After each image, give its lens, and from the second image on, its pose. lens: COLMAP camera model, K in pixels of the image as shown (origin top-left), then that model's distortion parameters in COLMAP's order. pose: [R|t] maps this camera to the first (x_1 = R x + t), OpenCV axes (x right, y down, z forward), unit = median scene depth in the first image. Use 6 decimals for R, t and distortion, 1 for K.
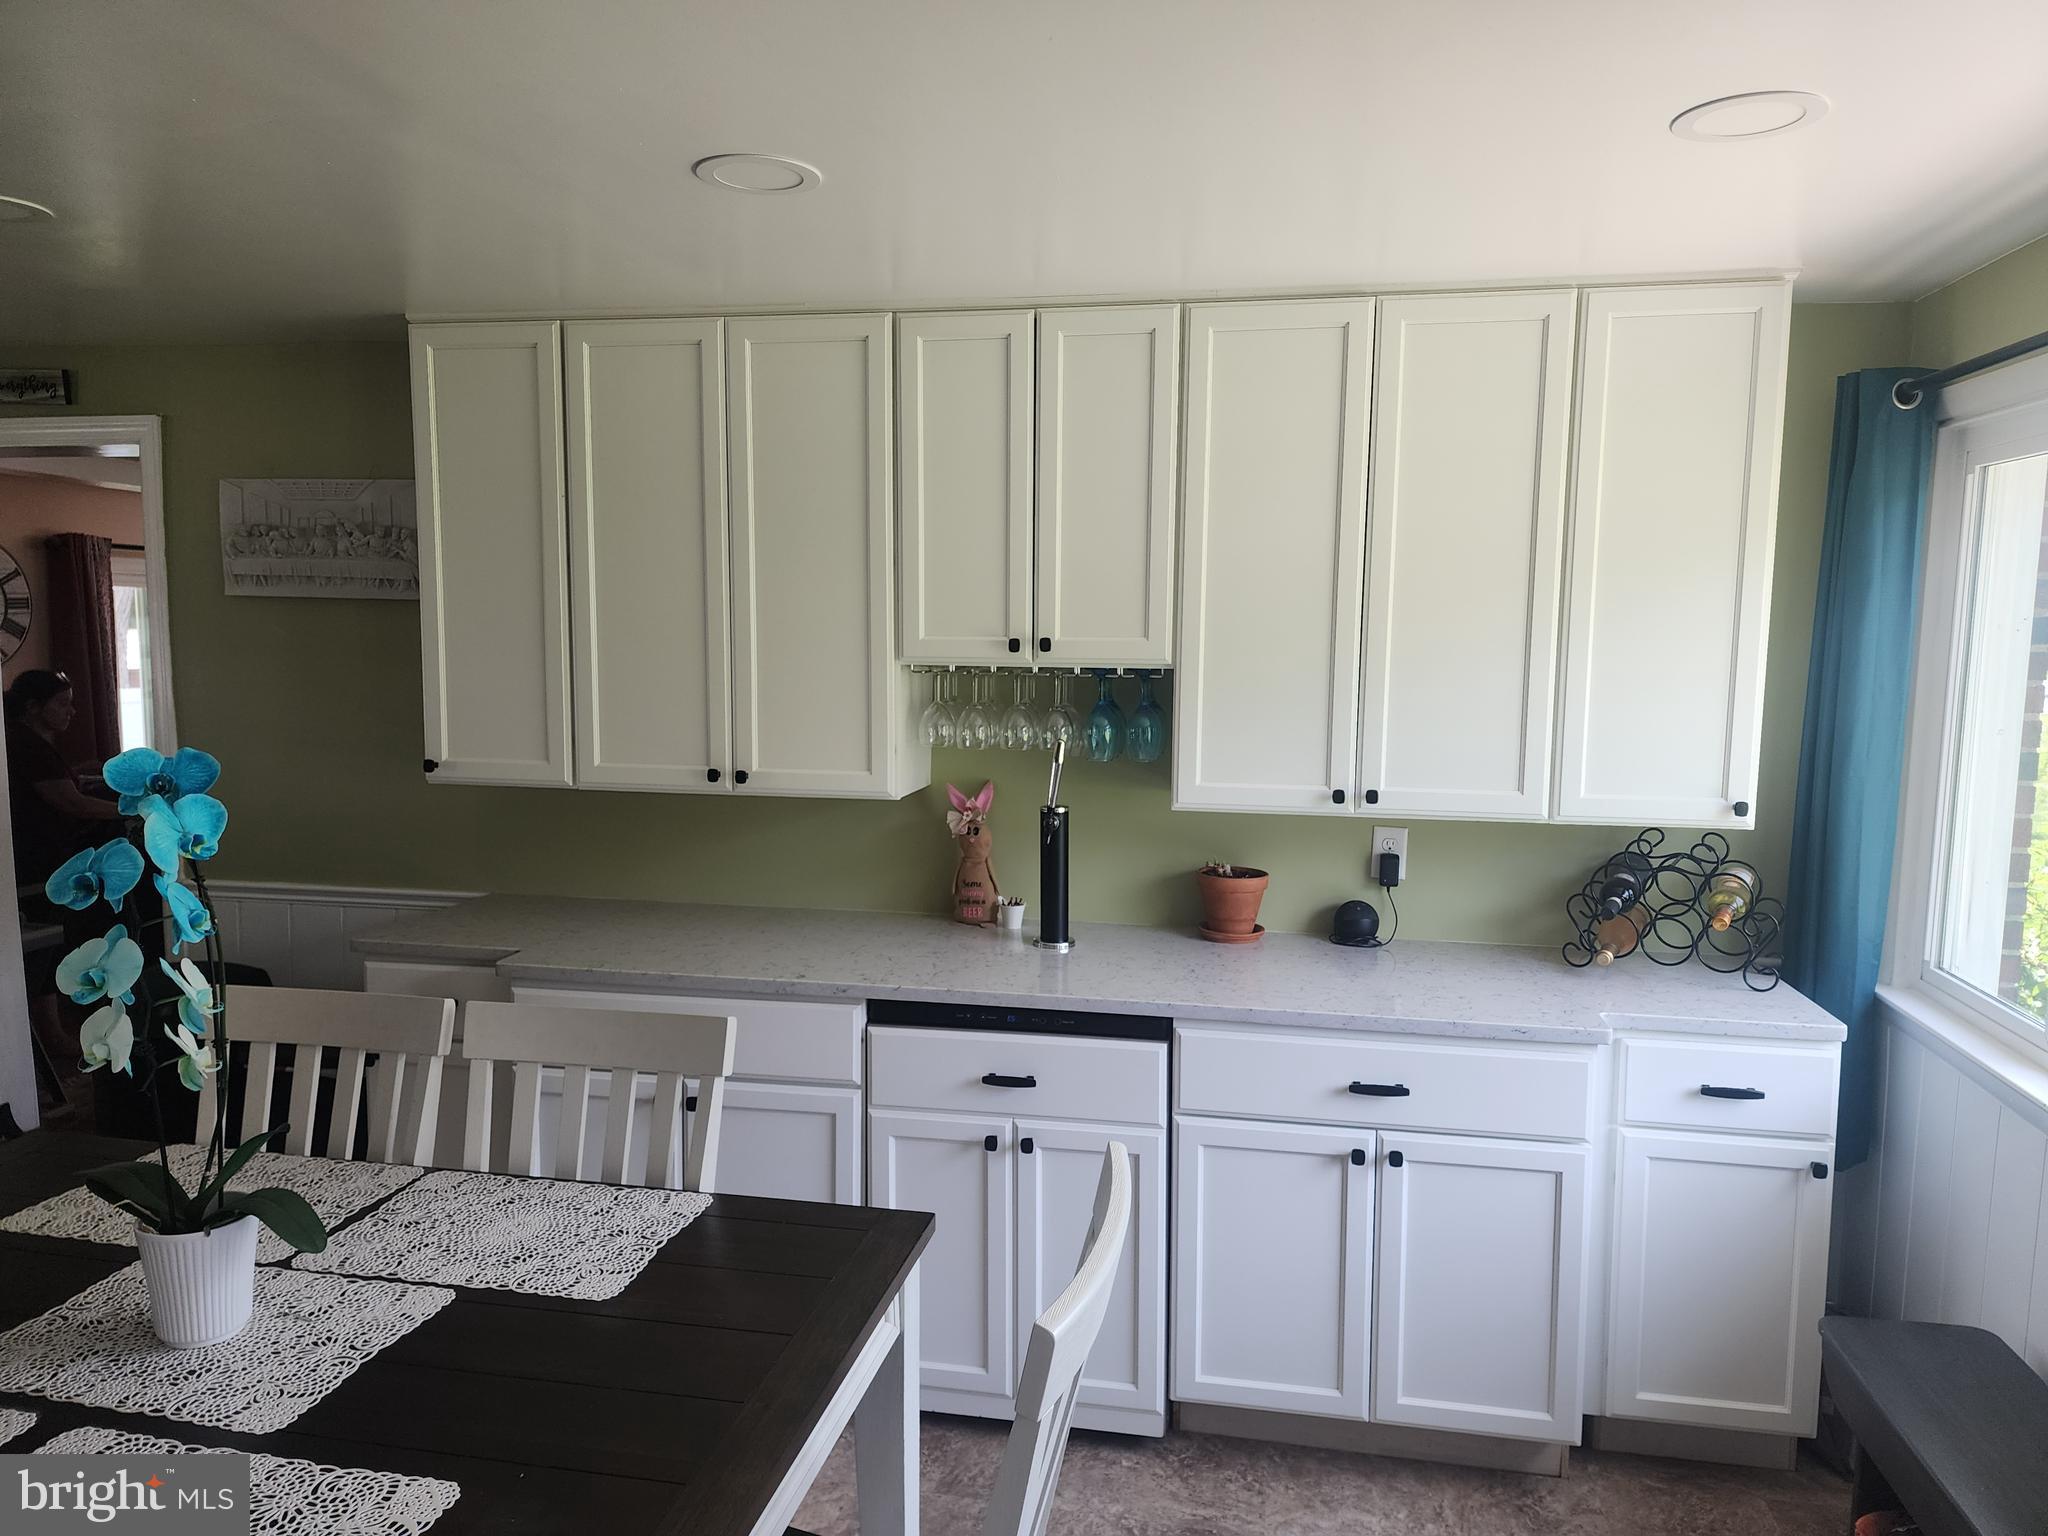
lens RADIAL K [[1396.6, 0, 1013.0], [0, 1396.6, 760.1], [0, 0, 1]] dist [0.062309, -0.052948]
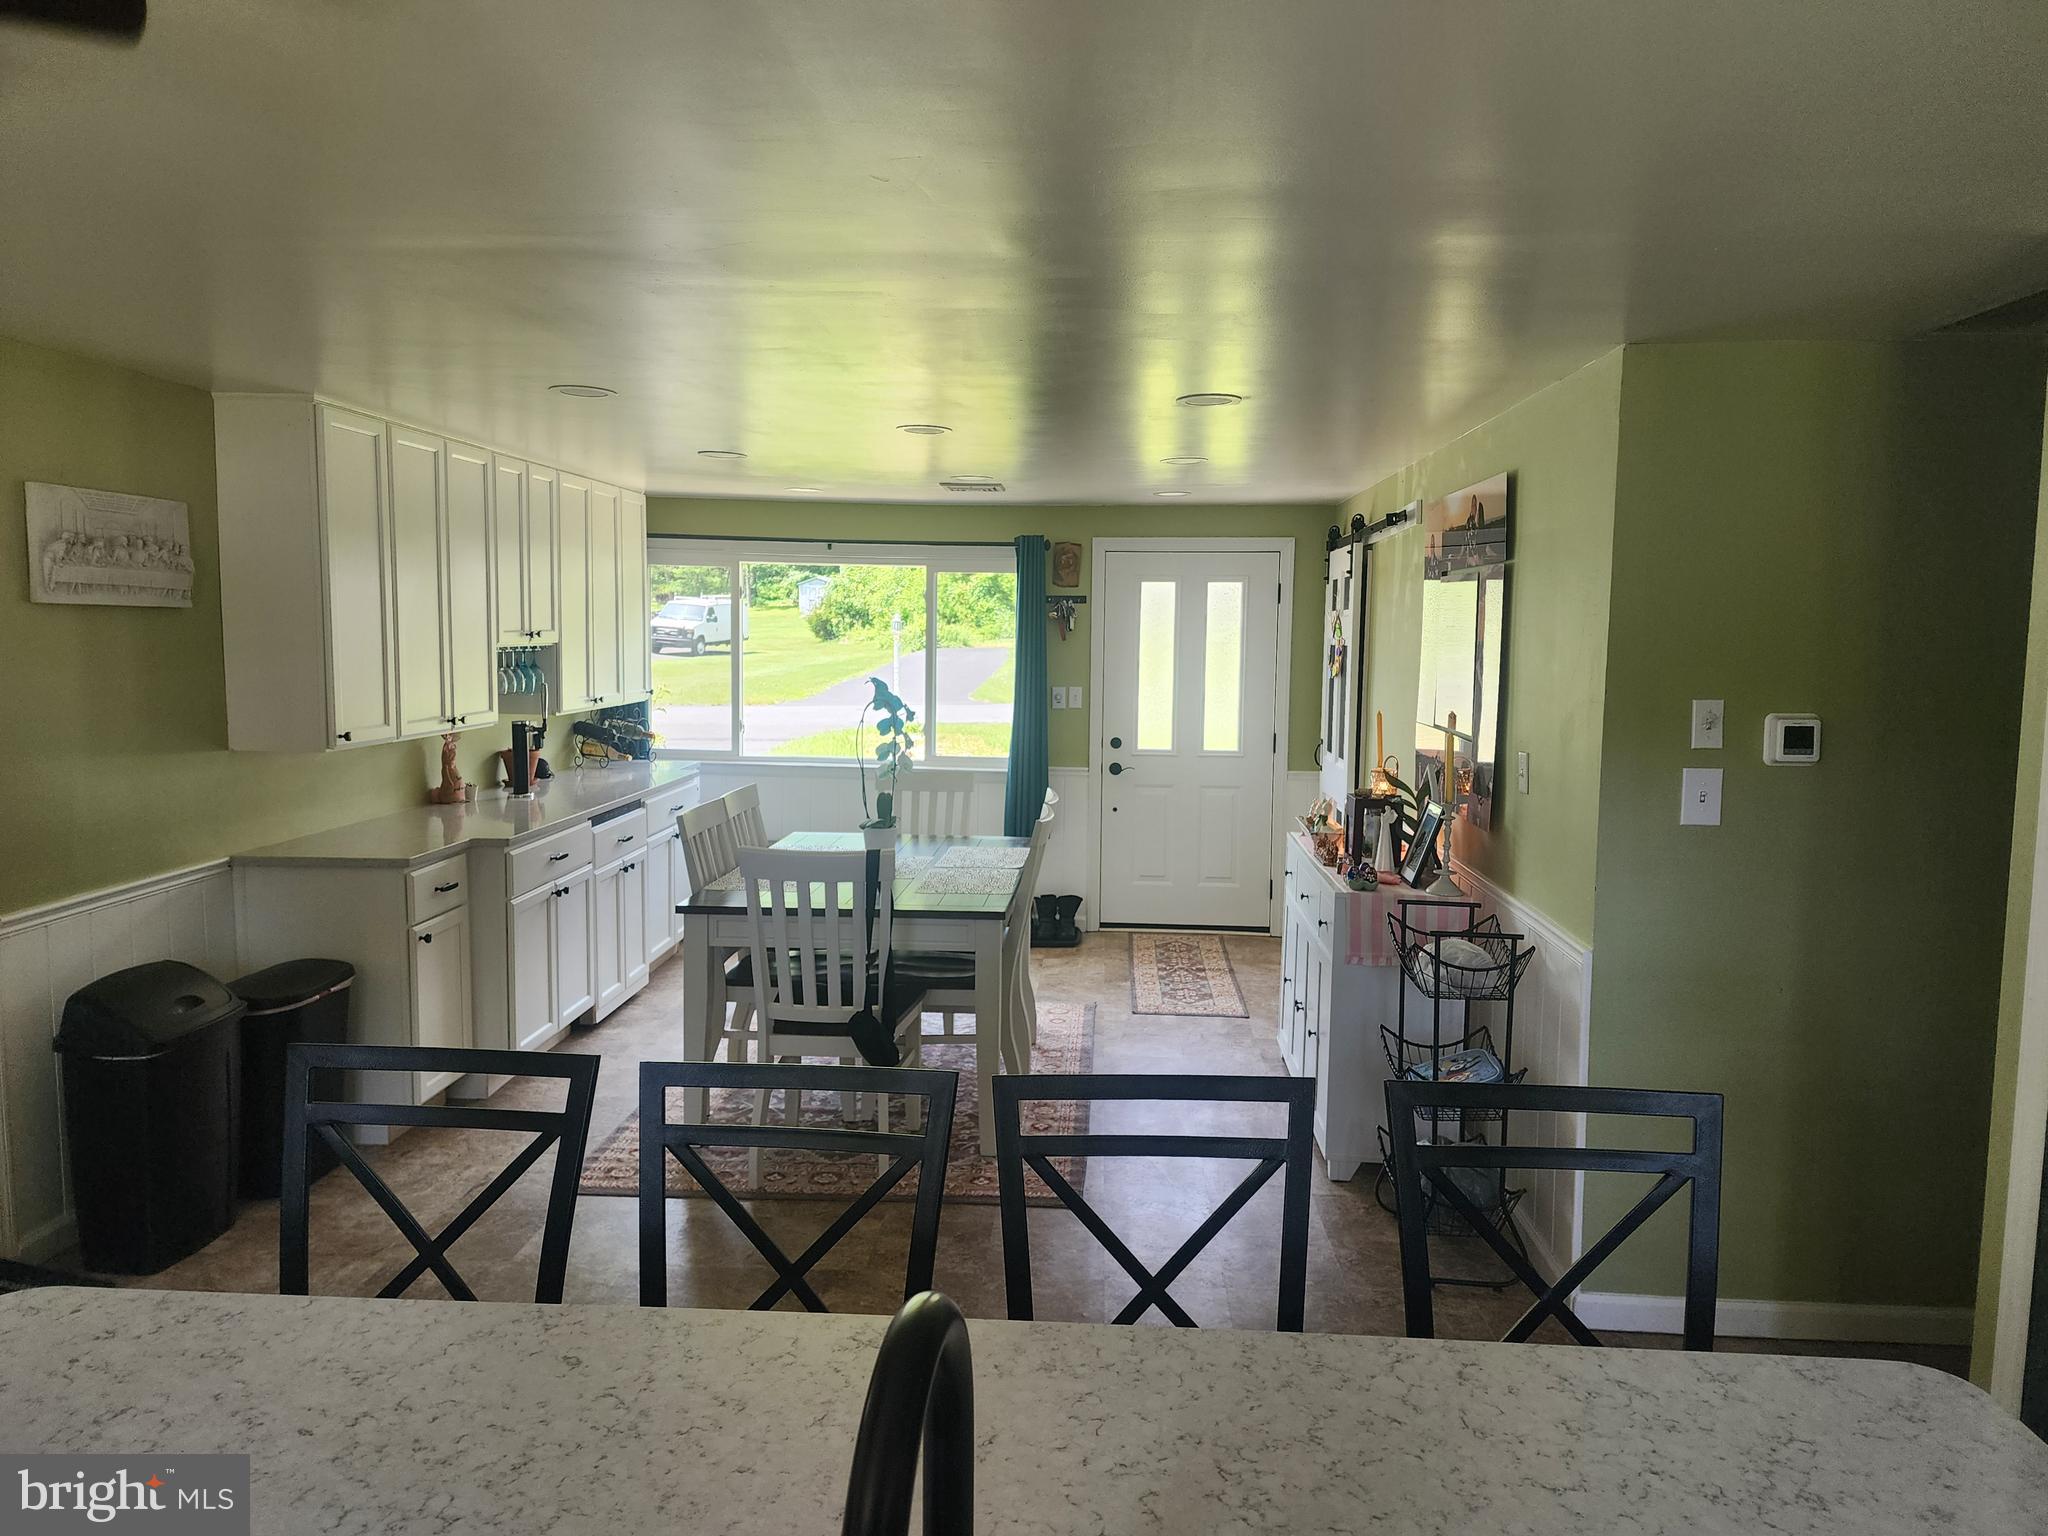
lens RADIAL K [[1396.6, 0, 1013.0], [0, 1396.6, 760.1], [0, 0, 1]] dist [0.062309, -0.052948]
pose [[-0.119259, -0.104396, 0.987360, -1.629738], [0.090339, 0.989191, 0.115502, -0.063351], [-0.988745, 0.102971, -0.108538, 0.472538]]
